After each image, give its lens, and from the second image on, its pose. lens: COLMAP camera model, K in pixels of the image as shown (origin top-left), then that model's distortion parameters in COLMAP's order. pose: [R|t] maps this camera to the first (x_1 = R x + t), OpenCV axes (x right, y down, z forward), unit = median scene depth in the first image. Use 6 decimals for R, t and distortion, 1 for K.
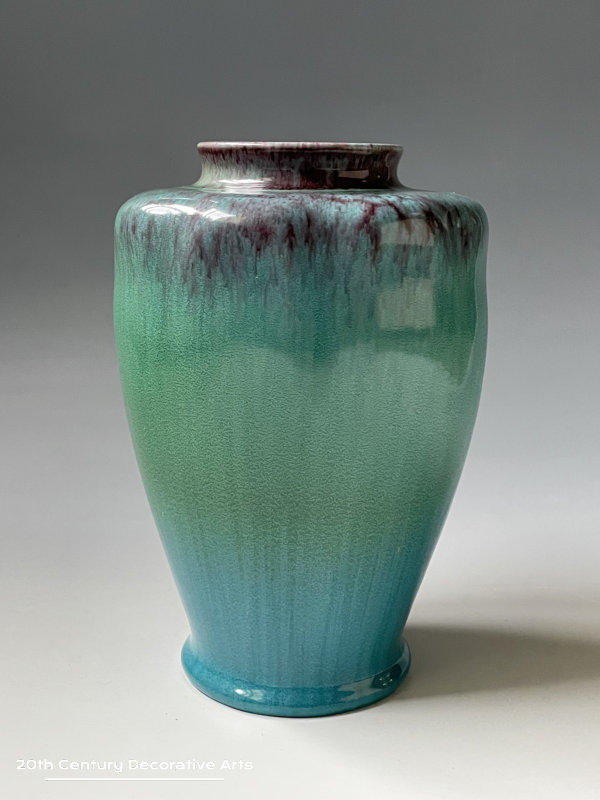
lens RADIAL K [[1044.2, 0, 300.0], [0, 1044.2, 400.0], [0, 0, 1]] dist [0.106673, -0.014322]
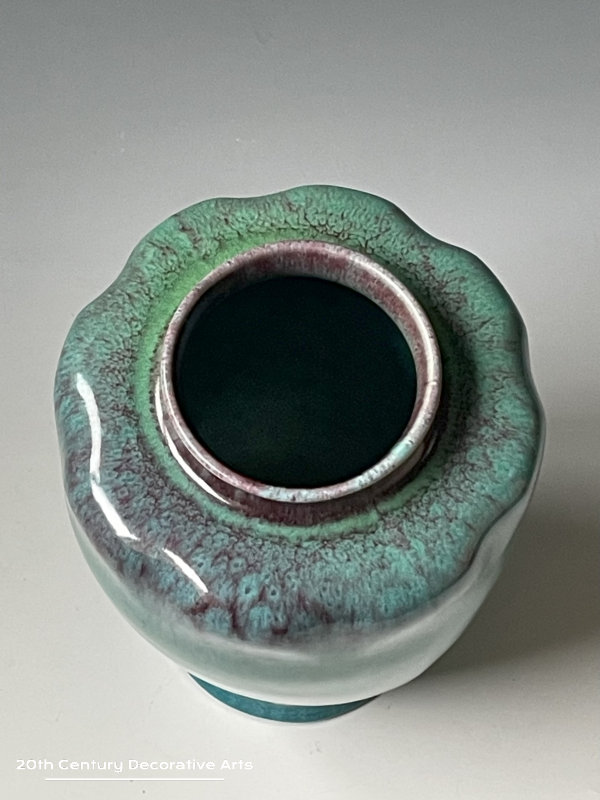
lens RADIAL K [[2141.8, 0, 300.0], [0, 2141.8, 400.0], [0, 0, 1]] dist [0.068226, 0.117780]
pose [[0.734358, 0.628542, -0.256228, 0.466520], [-0.155714, 0.523429, 0.837720, -1.740859], [0.660659, -0.575289, 0.482257, 0.313311]]
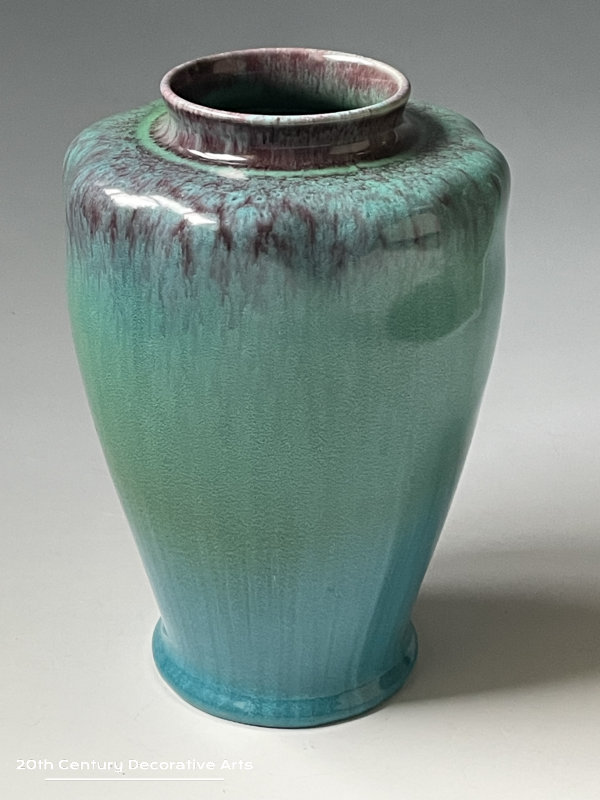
lens RADIAL K [[1762.4, 0, 300.0], [0, 1762.4, 400.0], [0, 0, 1]] dist [0.075095, 0.073780]
pose [[0.737540, 0.289359, -0.610169, 1.087931], [-0.144458, 0.950235, 0.276016, -0.457925], [0.659672, -0.115429, 0.742637, -0.057329]]
